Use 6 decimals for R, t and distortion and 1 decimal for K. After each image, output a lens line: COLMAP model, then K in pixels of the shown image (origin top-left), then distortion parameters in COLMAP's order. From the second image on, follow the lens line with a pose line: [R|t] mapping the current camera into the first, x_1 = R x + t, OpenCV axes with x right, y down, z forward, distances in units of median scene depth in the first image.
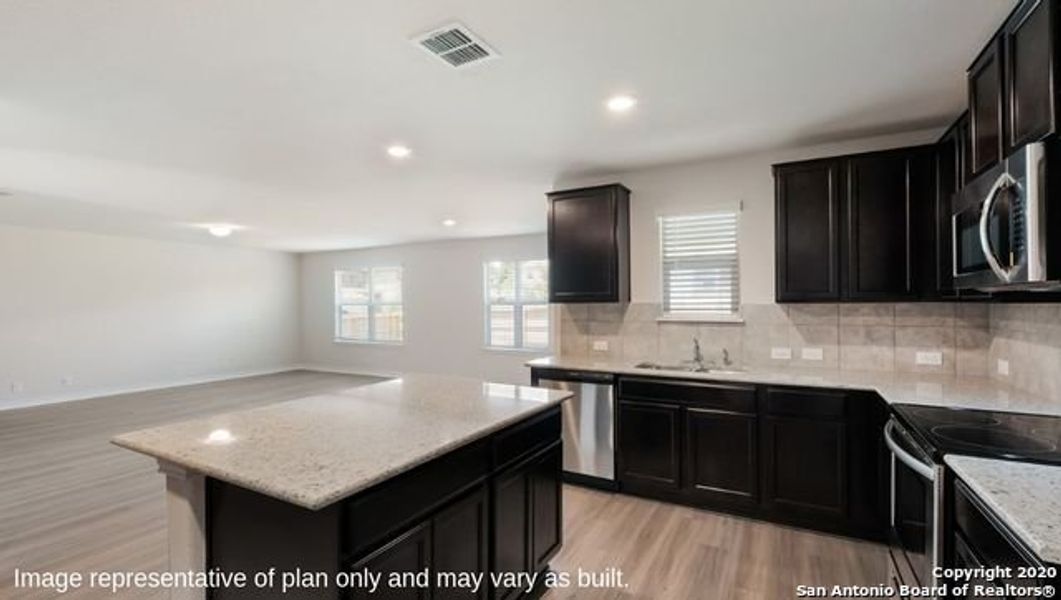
lens RADIAL K [[460.9, 0, 527.8], [0, 460.9, 306.4], [0, 0, 1]] dist [0.002492, 0.000373]
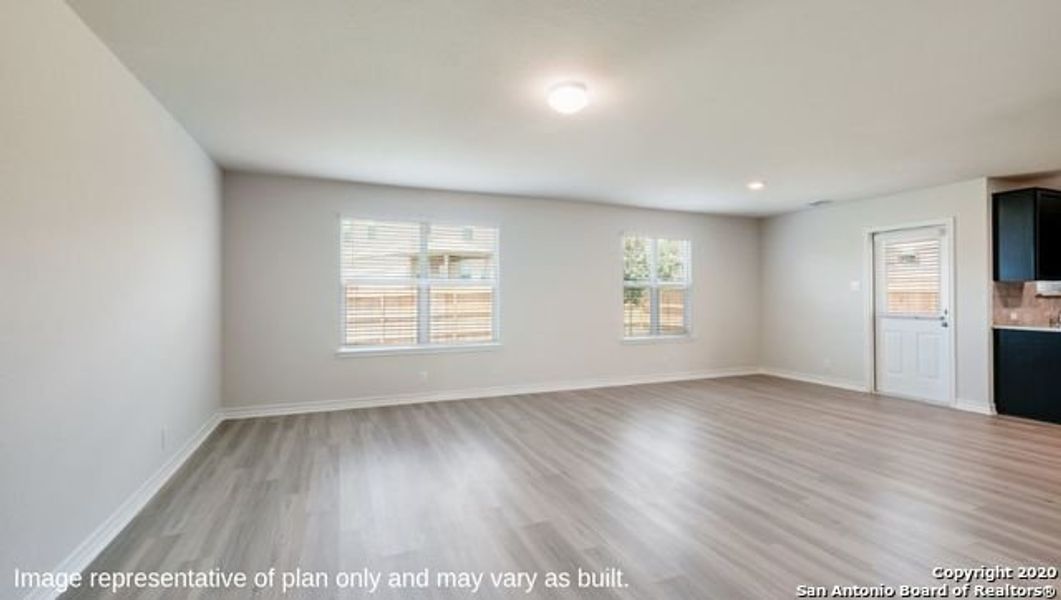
lens RADIAL K [[460.9, 0, 527.5], [0, 460.9, 299.1], [0, 0, 1]] dist [0.002492, 0.000373]
pose [[0.632429, -0.009639, 0.774558, -1.728347], [0.000387, 0.999926, 0.012128, 0.022108], [-0.774618, -0.007371, 0.632387, 1.257976]]
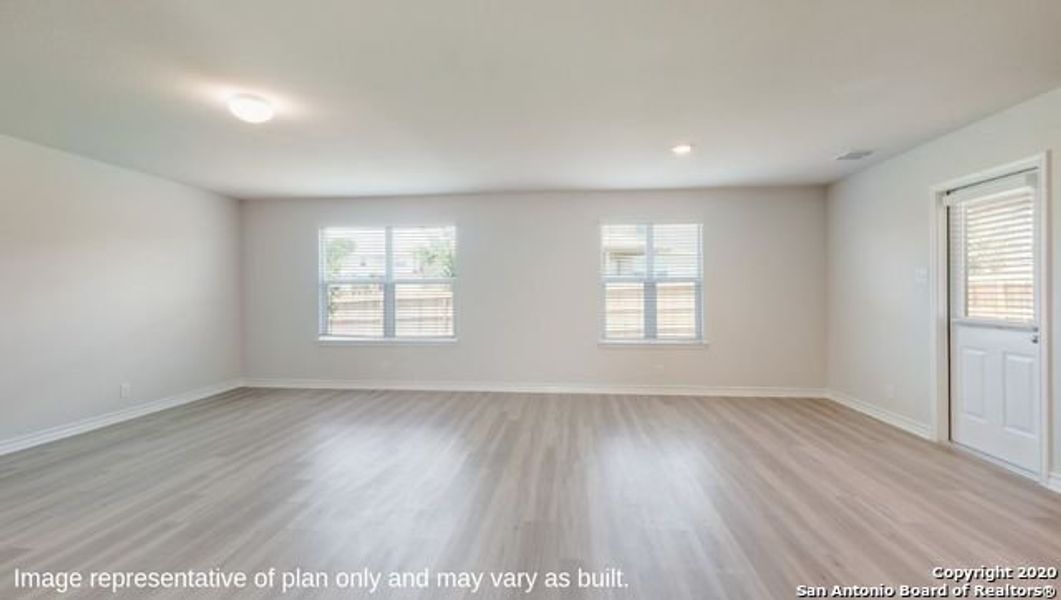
lens RADIAL K [[460.9, 0, 541.3], [0, 460.9, 295.8], [0, 0, 1]] dist [0.002492, 0.000373]
pose [[0.921876, -0.005085, 0.387451, -0.965227], [0.003775, 0.999984, 0.004141, 0.033783], [-0.387466, -0.002355, 0.921881, 0.758823]]
